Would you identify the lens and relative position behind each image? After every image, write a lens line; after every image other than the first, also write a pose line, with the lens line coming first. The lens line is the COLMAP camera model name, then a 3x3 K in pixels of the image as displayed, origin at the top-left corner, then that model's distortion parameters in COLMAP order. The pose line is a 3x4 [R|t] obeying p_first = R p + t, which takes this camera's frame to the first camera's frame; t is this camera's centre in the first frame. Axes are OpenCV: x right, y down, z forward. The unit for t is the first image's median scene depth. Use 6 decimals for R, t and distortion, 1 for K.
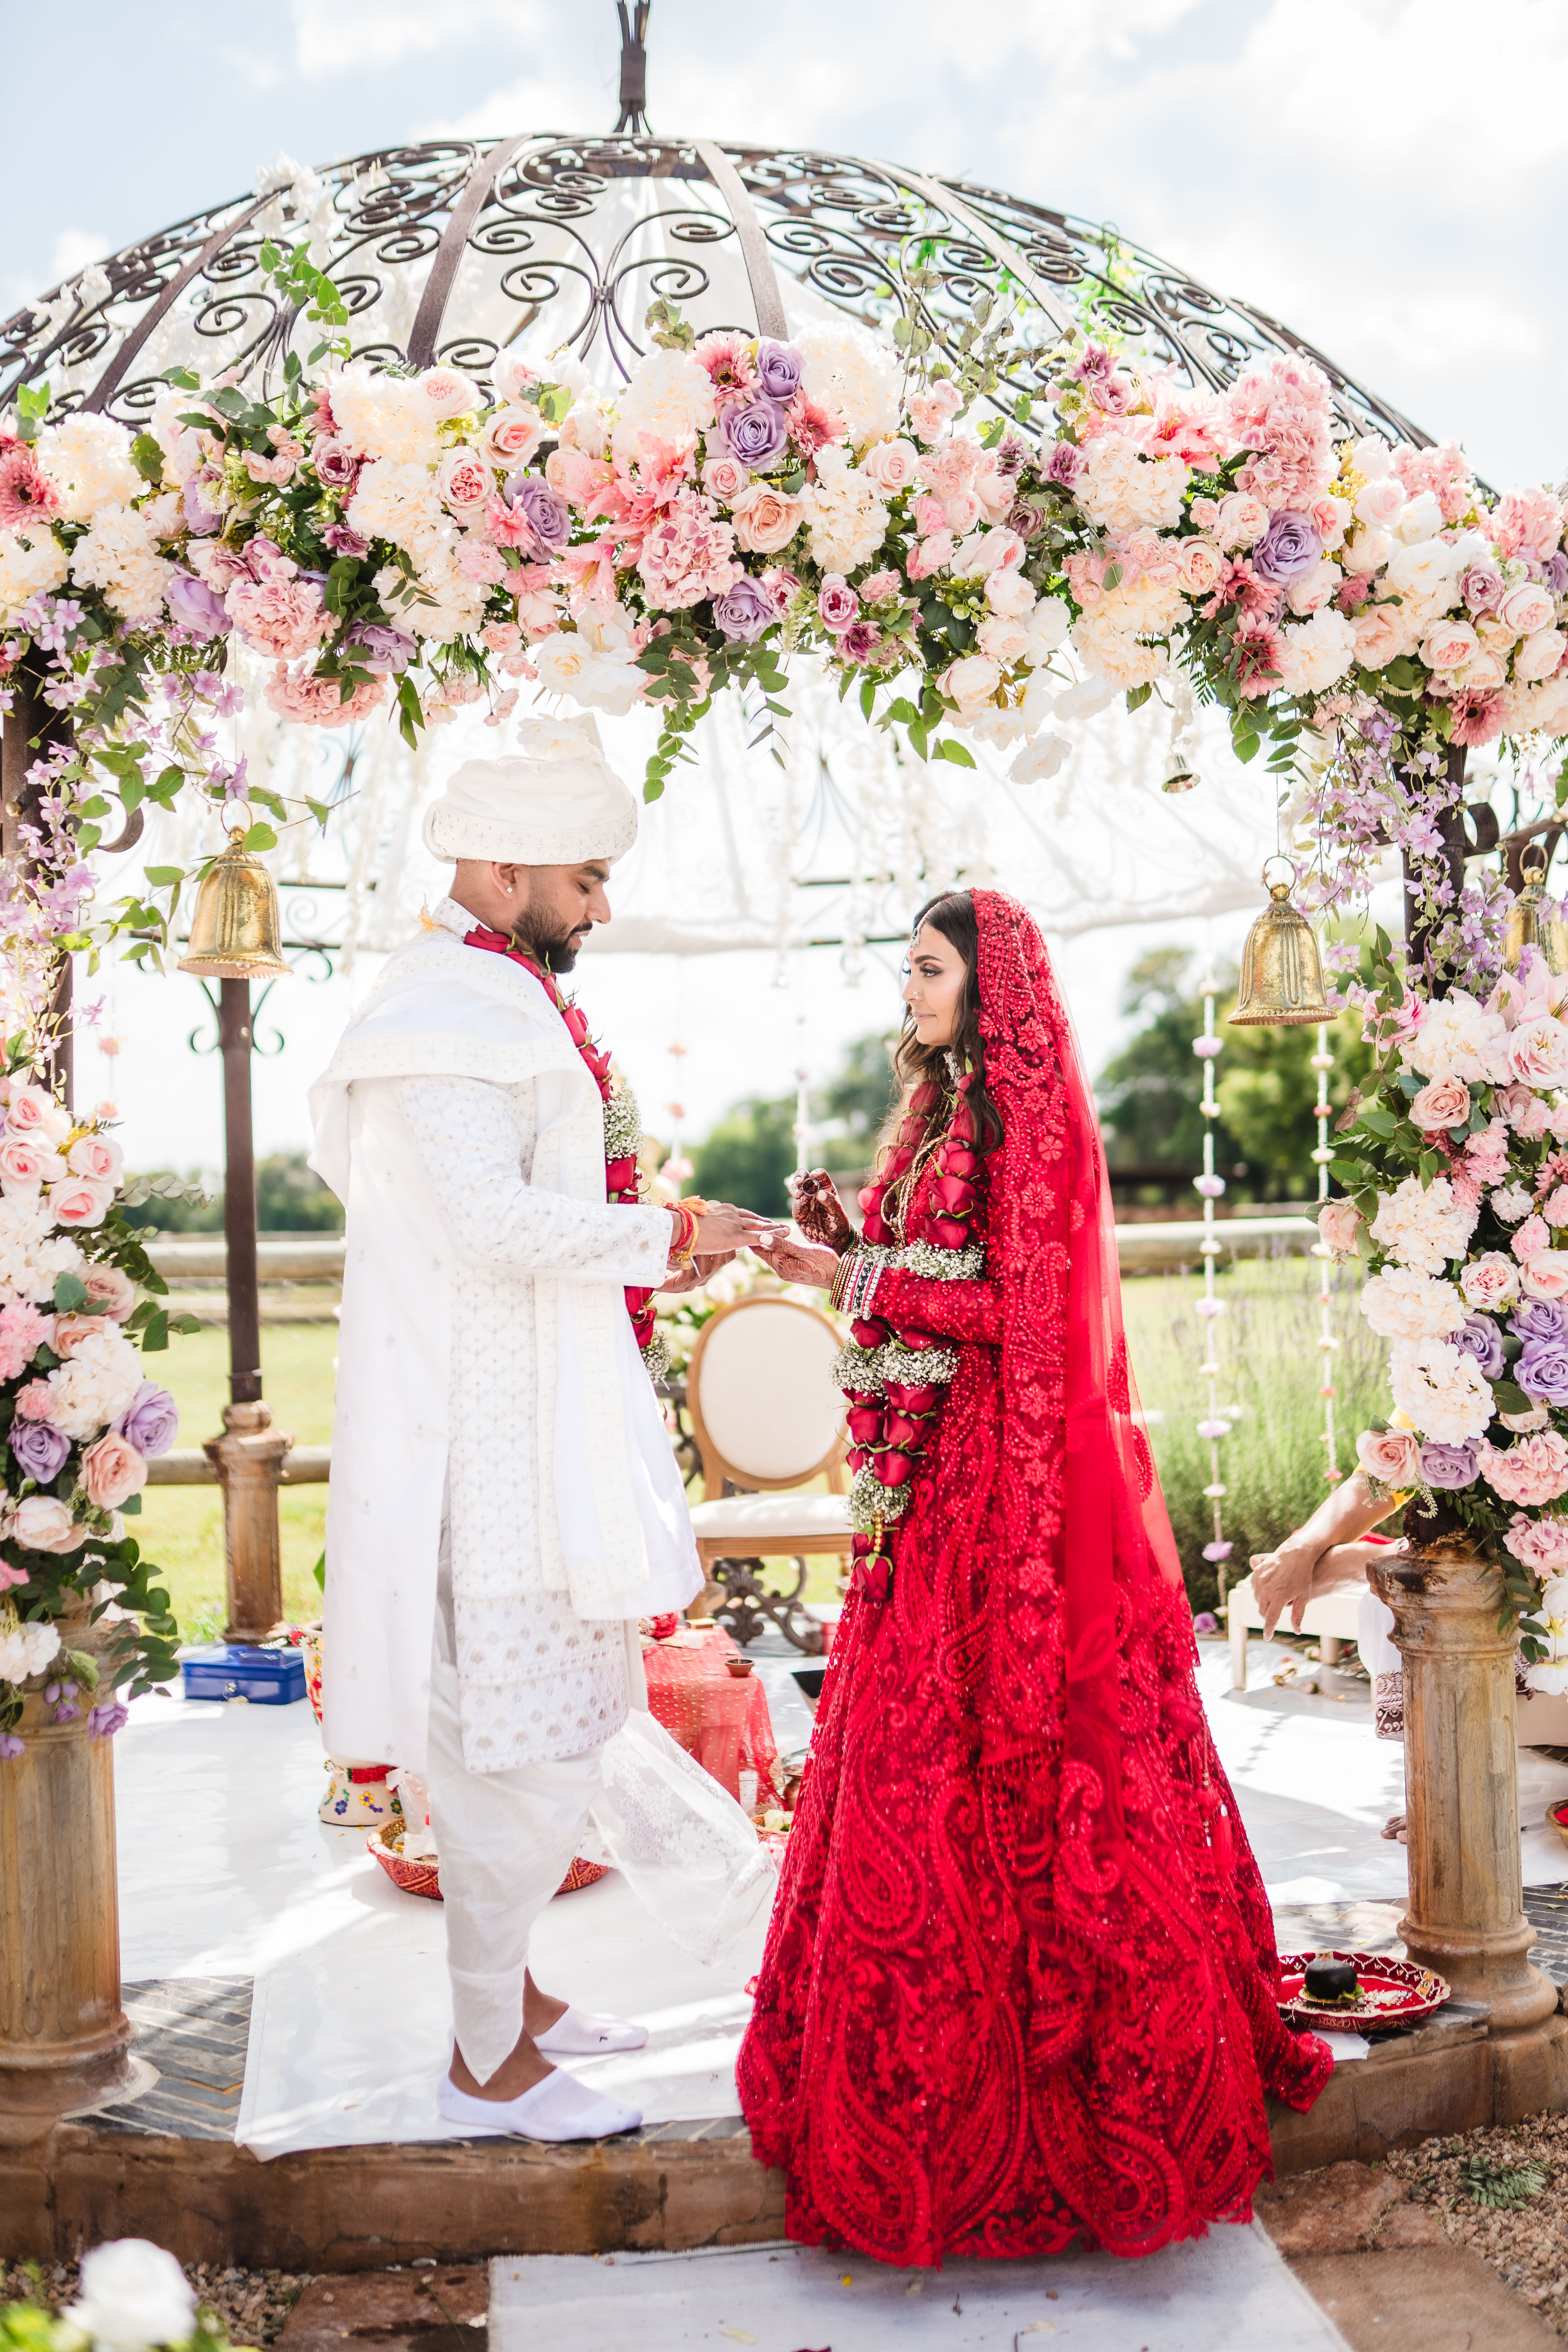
lens RADIAL K [[2342.7, 0, 784.0], [0, 2342.7, 1176.0], [0, 0, 1]] dist [-0.016687, 0.001018]
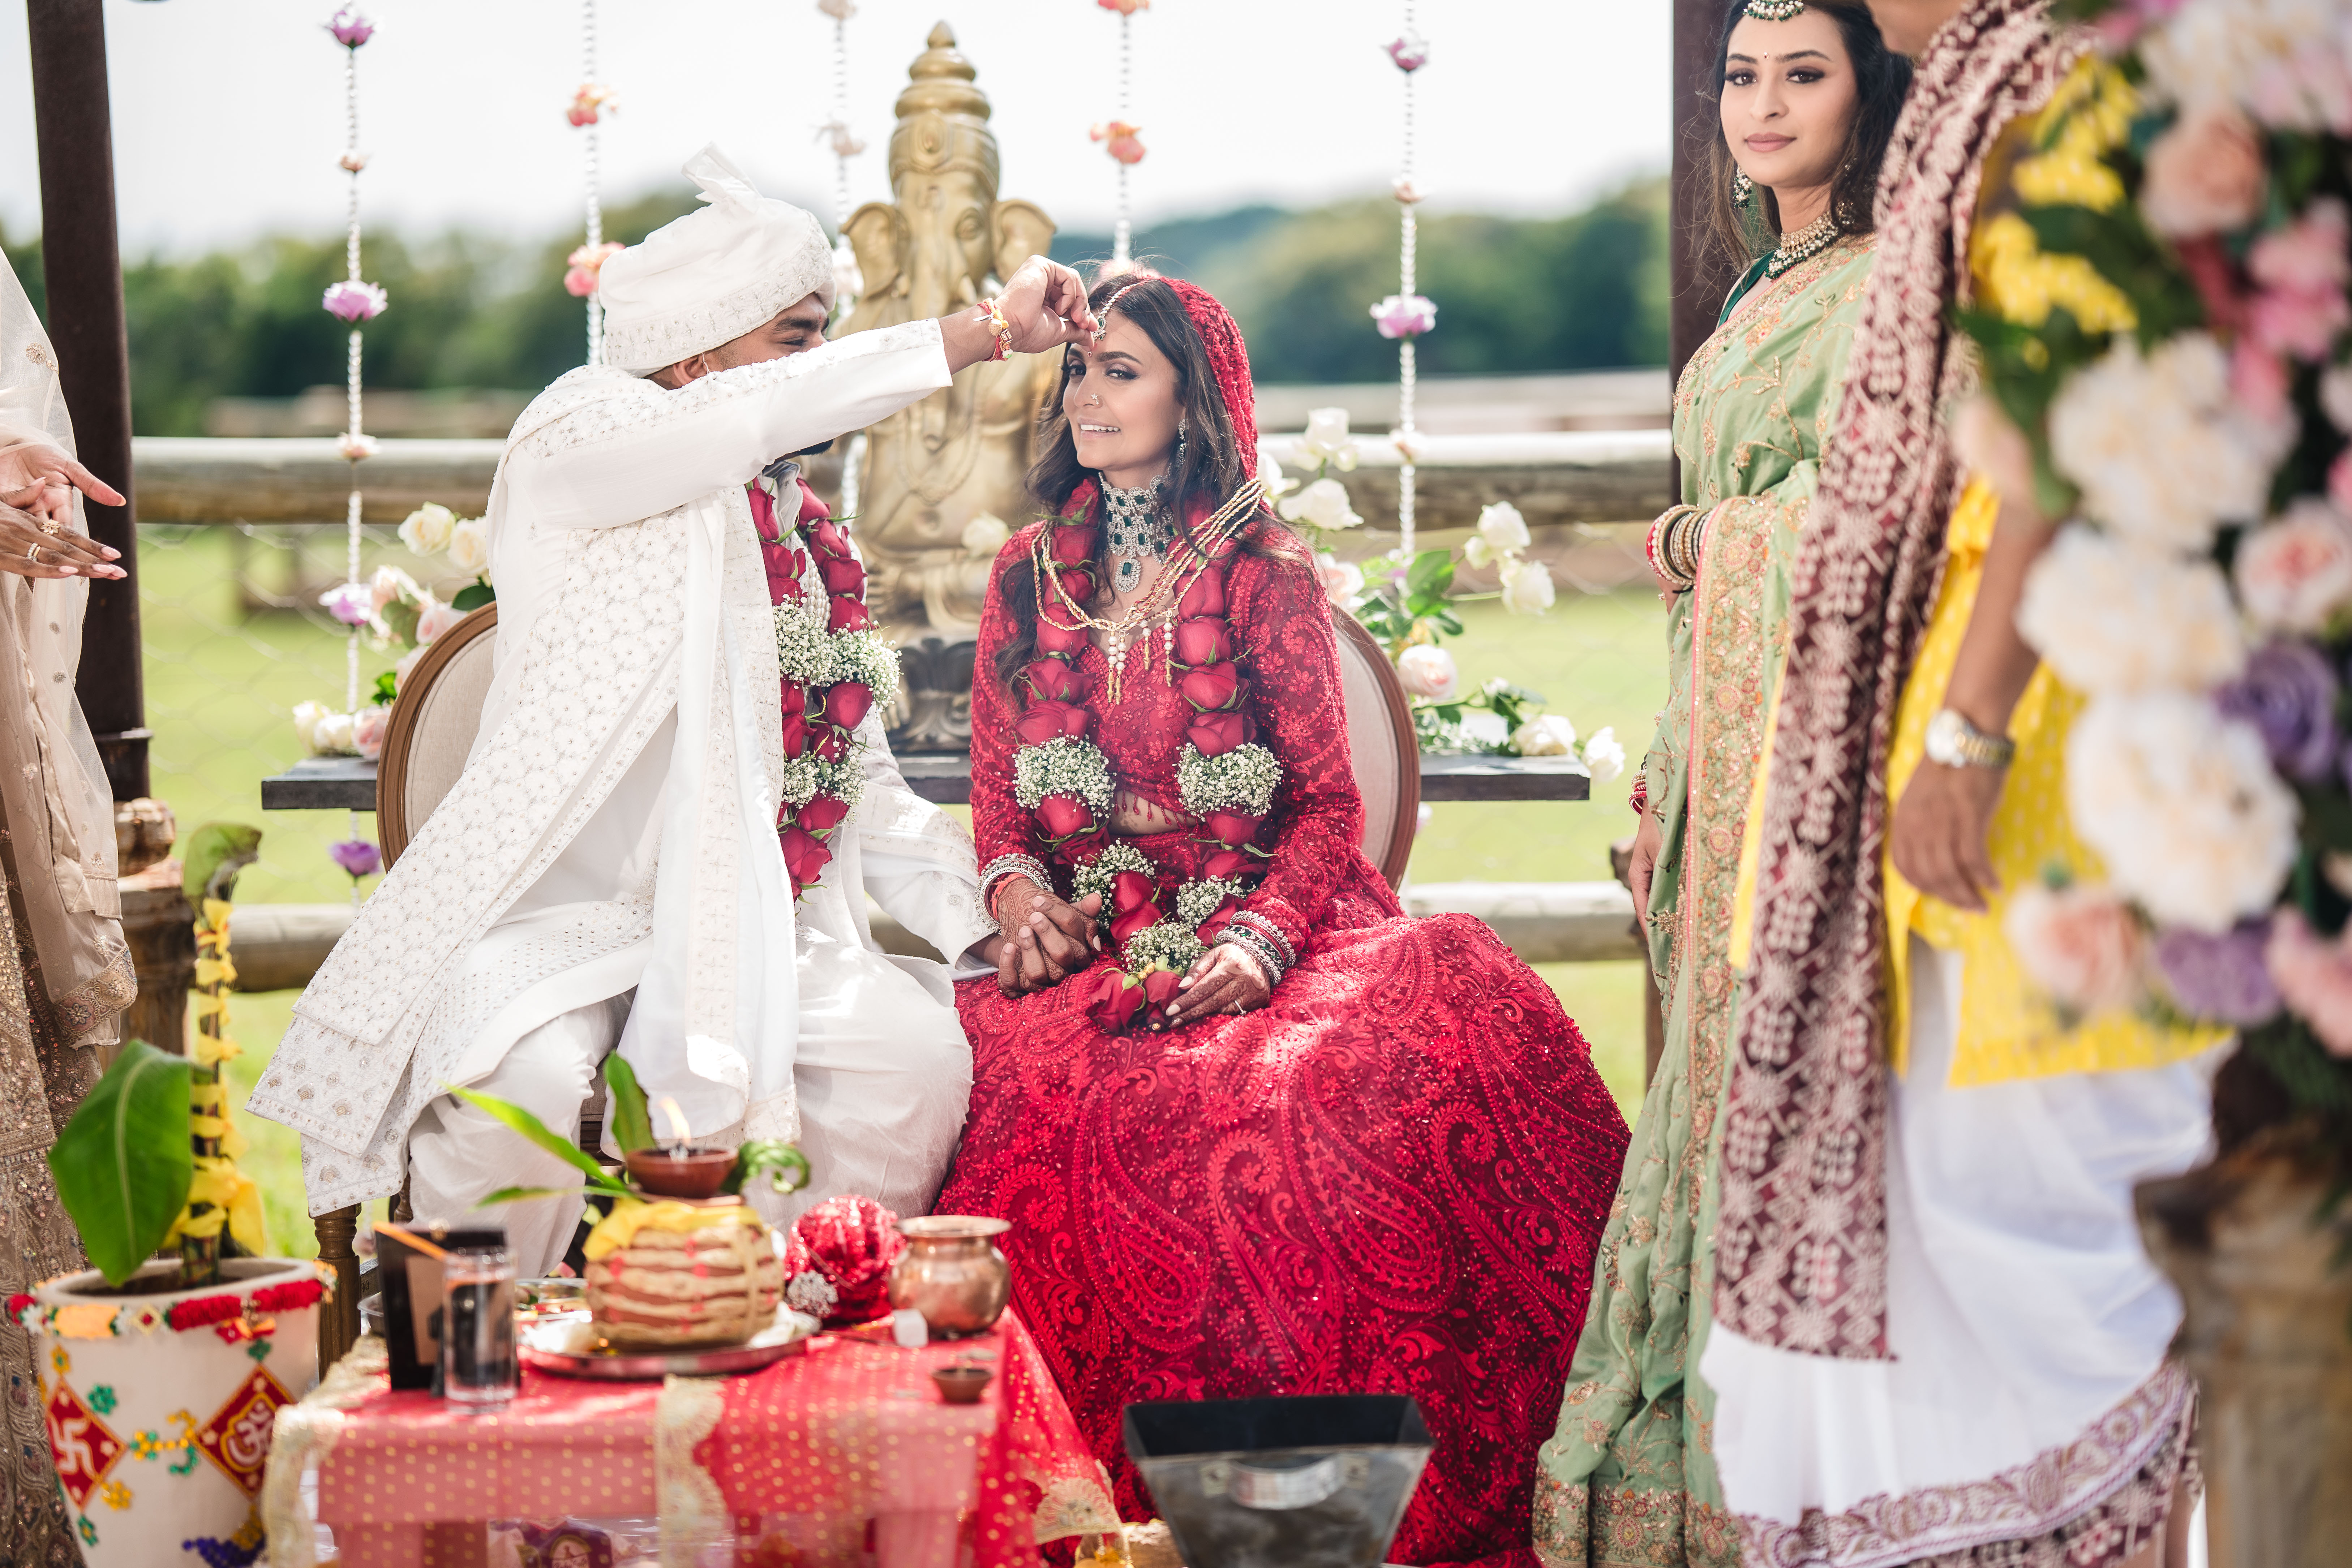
lens RADIAL K [[5955.8, 0, 1176.0], [0, 5955.8, 784.0], [0, 0, 1]] dist [0.731101, 0.634693]
pose [[0.990443, 0.016156, -0.136974, 0.251777], [-0.003970, 0.996044, 0.088772, -0.018018], [0.137866, -0.087379, 0.986589, -0.207202]]
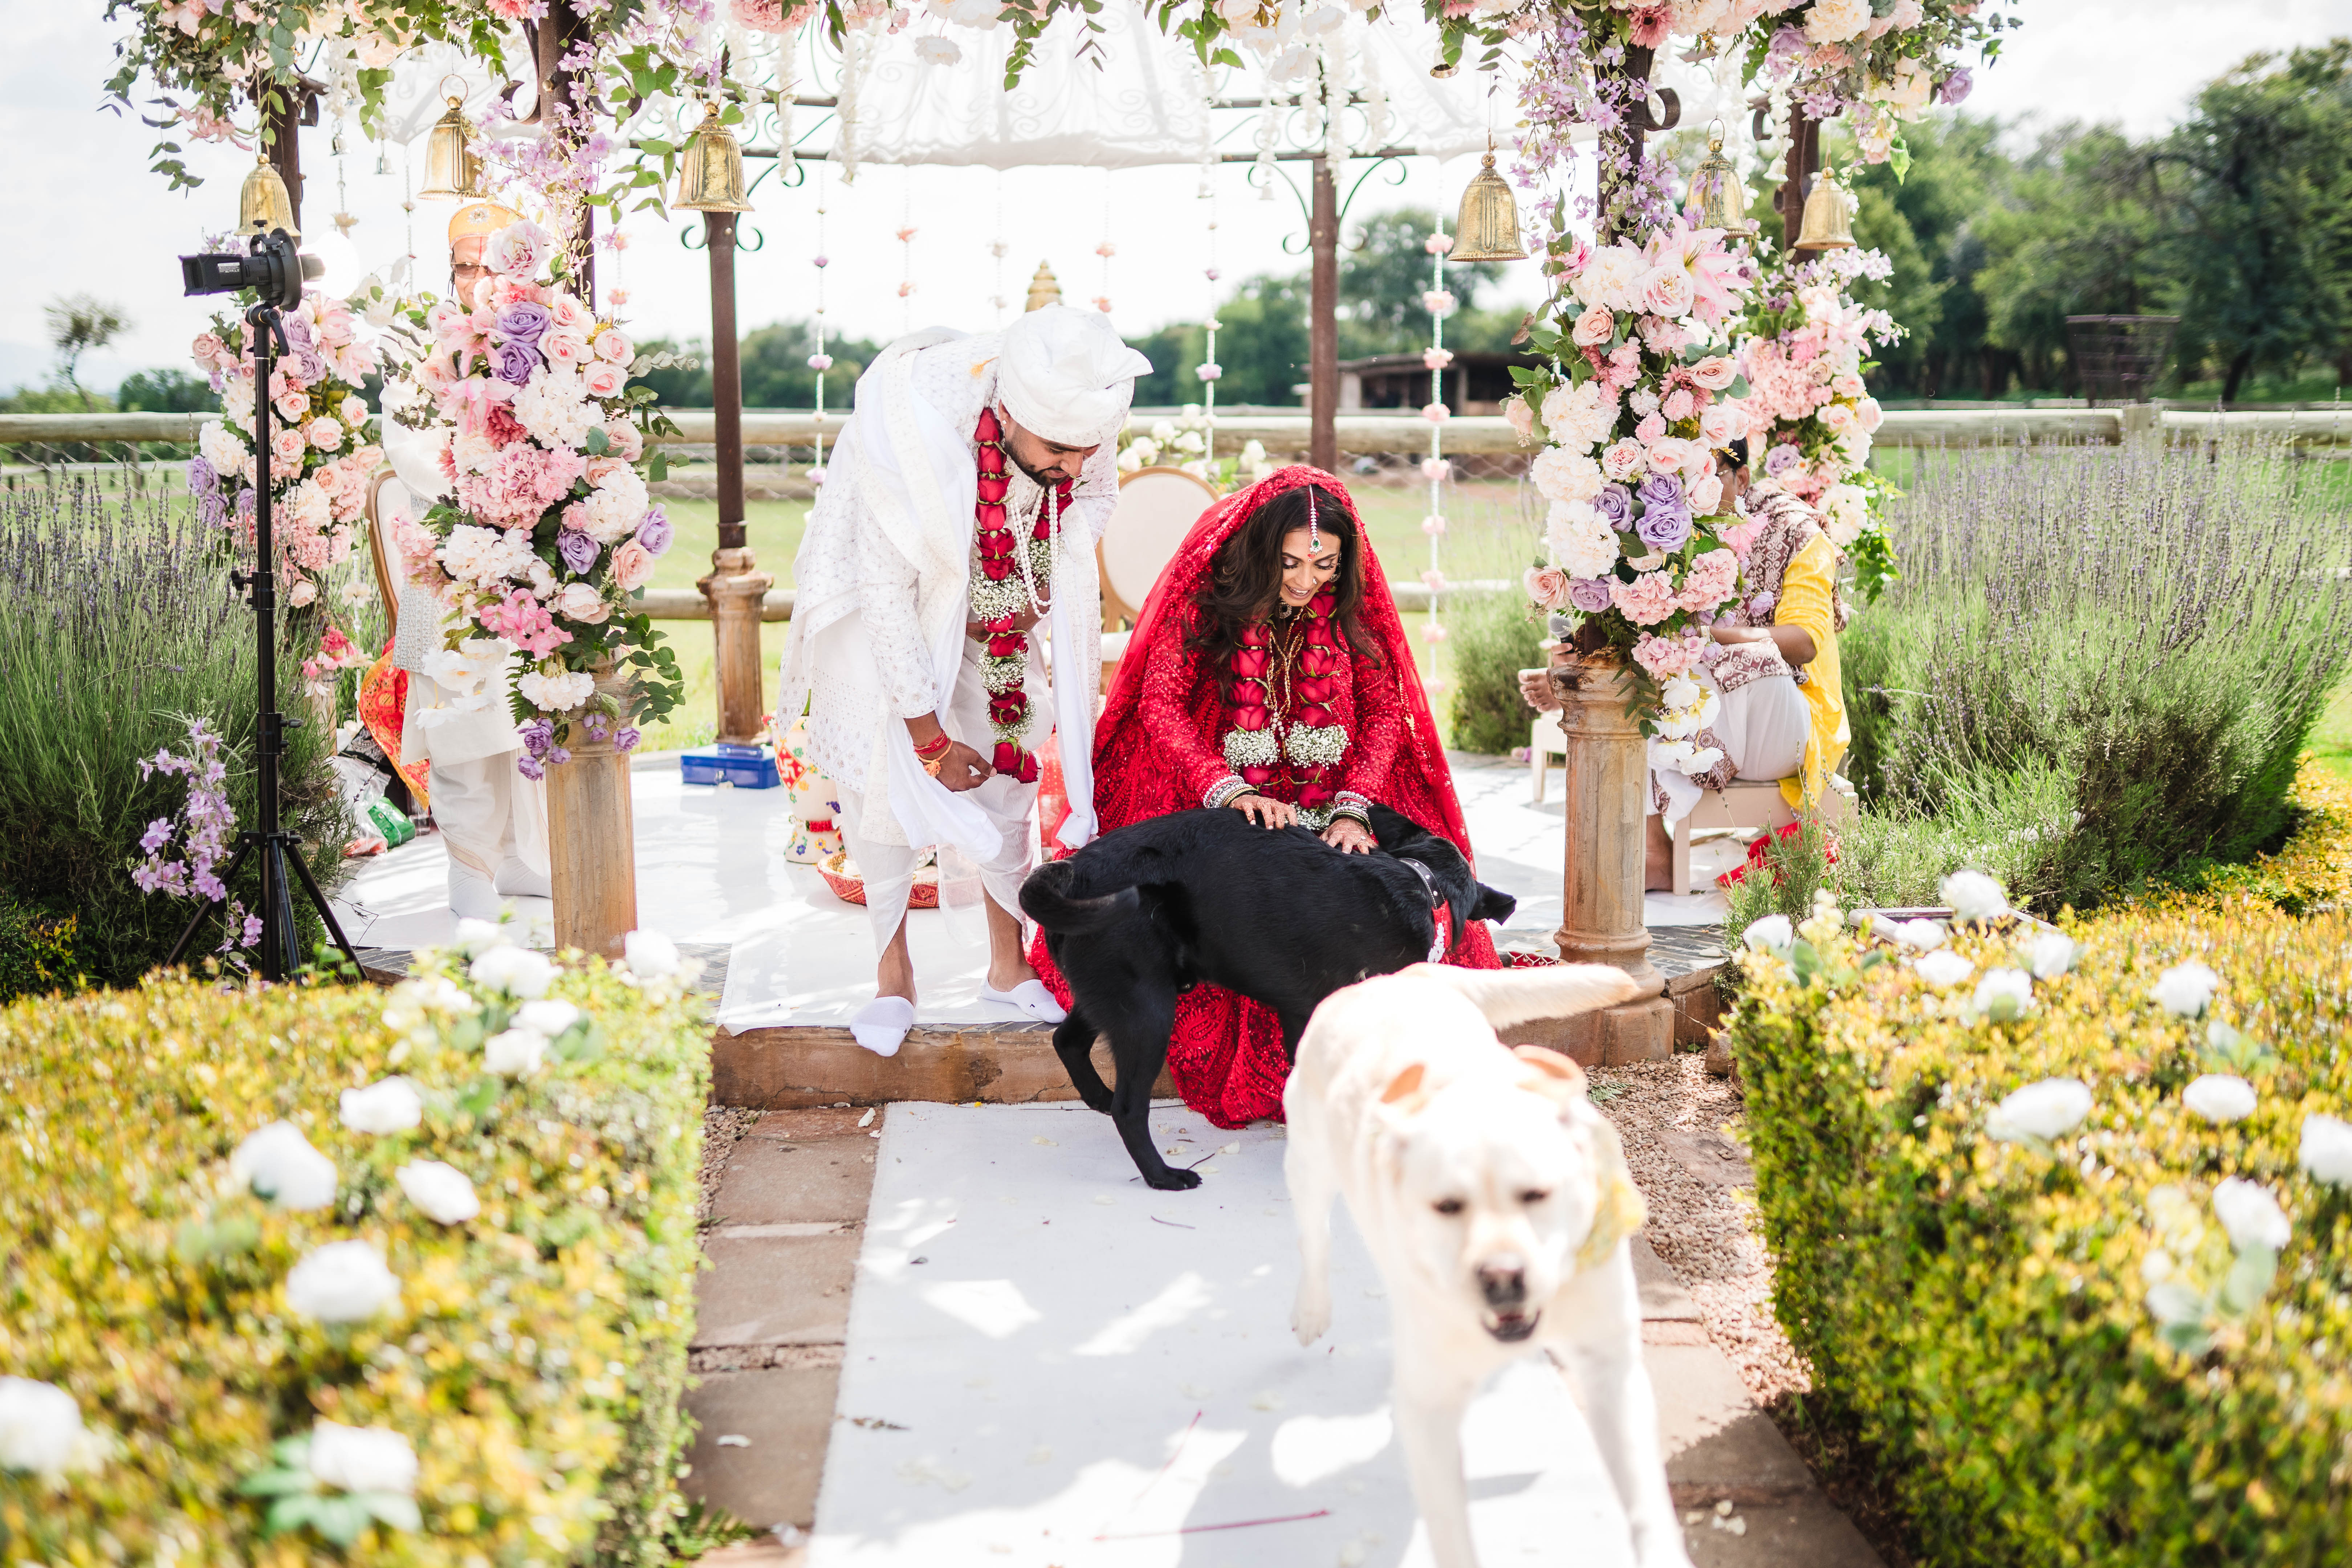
lens RADIAL K [[2431.4, 0, 1162.4], [0, 2431.4, 784.6], [0, 0, 1]] dist [-0.041372, -0.003097]
pose [[0.998010, 0.031280, -0.054756, 0.119131], [-0.021311, 0.984517, 0.173986, -0.008607], [0.059351, -0.172473, 0.983225, -0.441519]]
